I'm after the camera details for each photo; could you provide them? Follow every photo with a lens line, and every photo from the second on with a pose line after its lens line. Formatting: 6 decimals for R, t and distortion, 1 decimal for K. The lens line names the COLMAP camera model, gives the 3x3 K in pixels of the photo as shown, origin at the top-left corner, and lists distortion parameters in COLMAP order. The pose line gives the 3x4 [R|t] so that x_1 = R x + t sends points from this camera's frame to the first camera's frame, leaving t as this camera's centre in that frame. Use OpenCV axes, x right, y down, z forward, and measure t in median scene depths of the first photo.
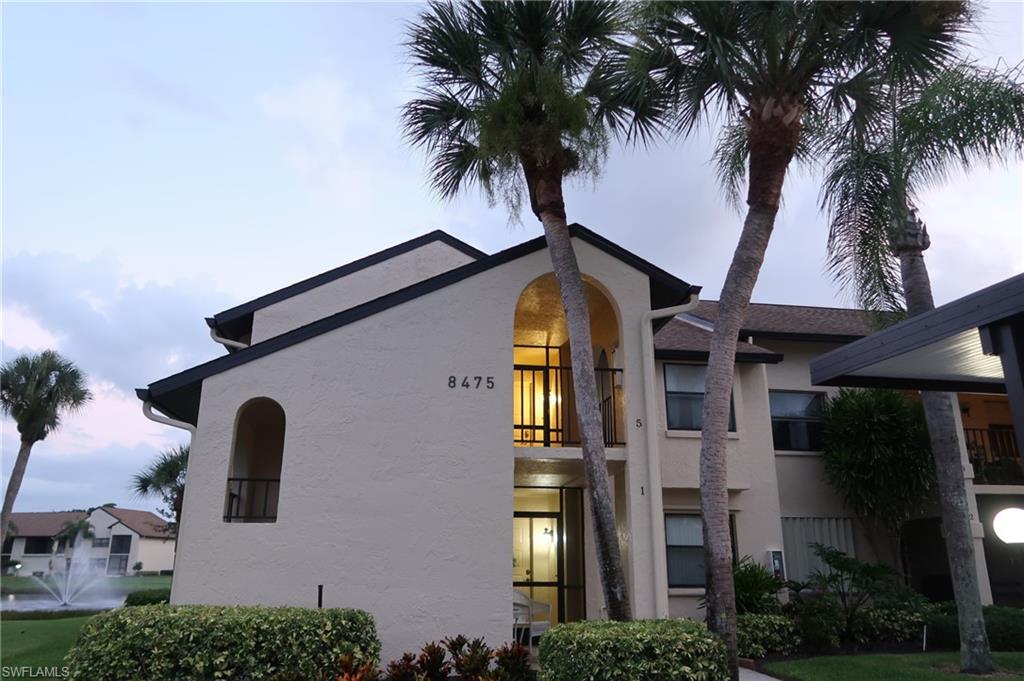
lens RADIAL K [[719.6, 0, 512.0], [0, 719.6, 340.5], [0, 0, 1]] dist [-0.004133, -0.001345]
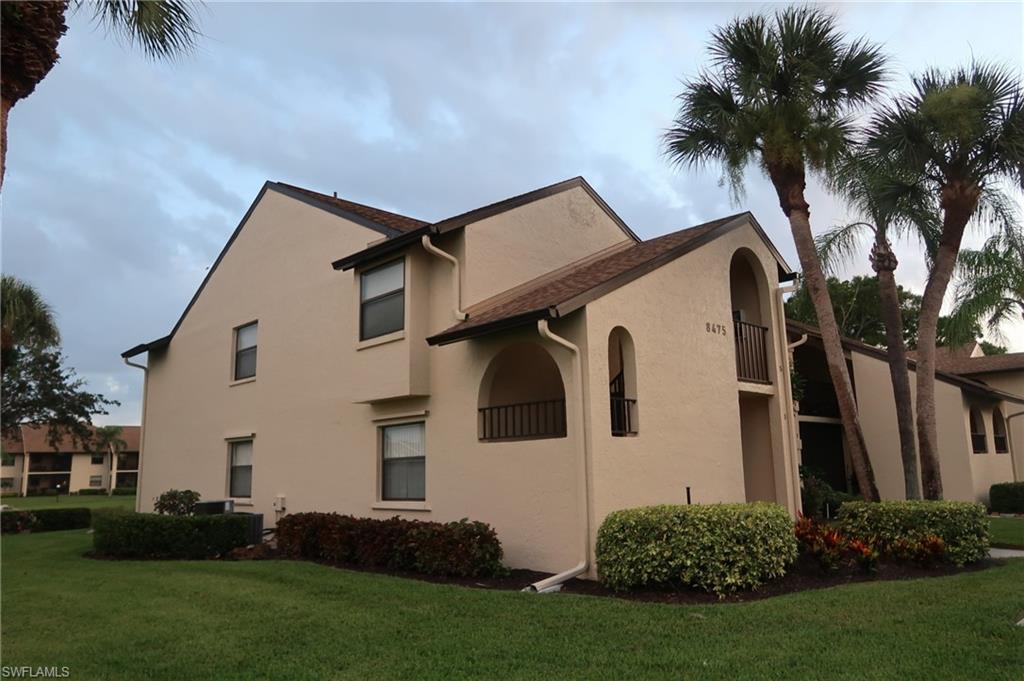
lens RADIAL K [[719.6, 0, 512.0], [0, 719.6, 340.5], [0, 0, 1]] dist [-0.004133, -0.001345]
pose [[0.793401, 0.084524, 0.602802, -1.090971], [-0.155050, 0.985709, 0.065860, 0.049900], [-0.588620, -0.145718, 0.795168, 0.201359]]
